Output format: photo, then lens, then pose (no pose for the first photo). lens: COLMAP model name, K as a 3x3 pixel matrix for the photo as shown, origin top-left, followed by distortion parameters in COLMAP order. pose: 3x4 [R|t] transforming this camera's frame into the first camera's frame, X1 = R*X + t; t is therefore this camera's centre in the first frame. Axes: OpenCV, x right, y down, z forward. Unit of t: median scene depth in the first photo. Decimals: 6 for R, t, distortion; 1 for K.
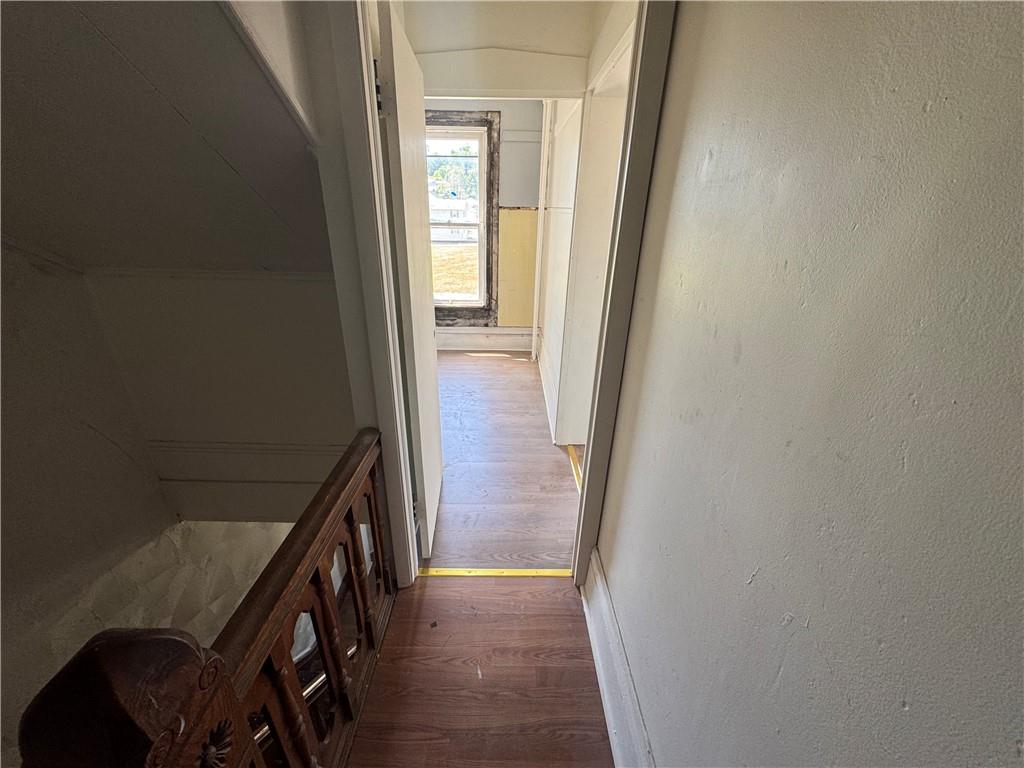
lens RADIAL K [[409.6, 0, 509.1], [0, 409.6, 387.4], [0, 0, 1]] dist [-0.000704, 0.000072]
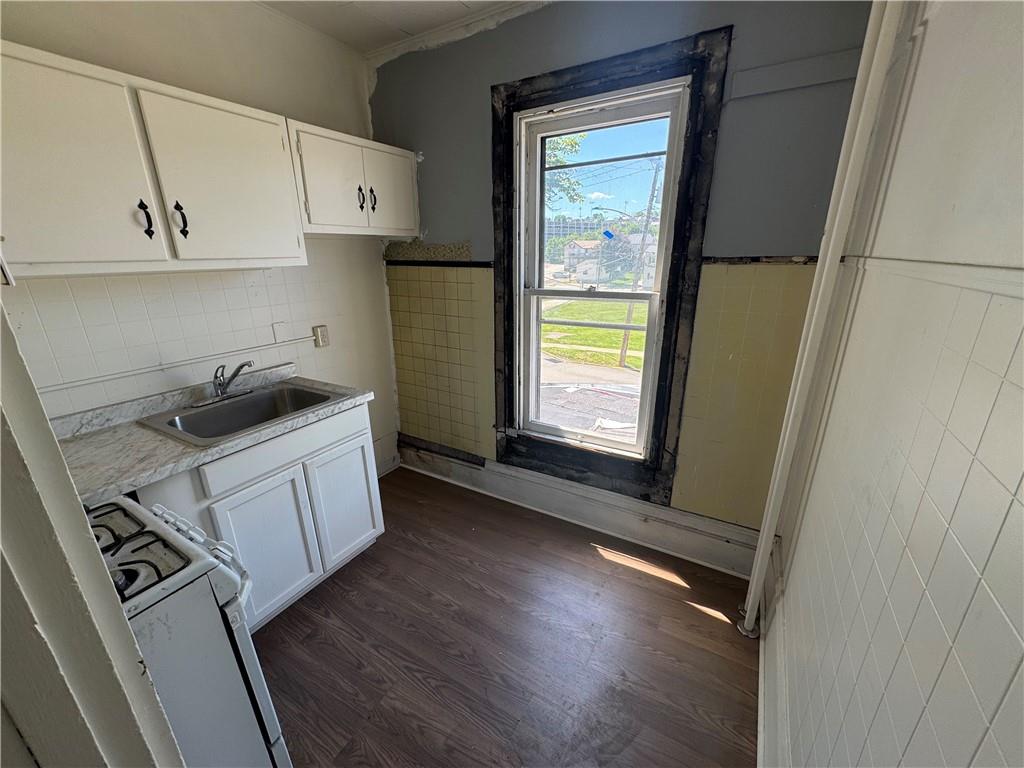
lens RADIAL K [[409.6, 0, 506.2], [0, 409.6, 386.4], [0, 0, 1]] dist [-0.000704, 0.000072]
pose [[0.840385, 0.135782, -0.524705, 0.044260], [-0.191746, 0.979985, -0.053508, -0.243841], [0.506938, 0.145577, 0.849601, 0.544742]]
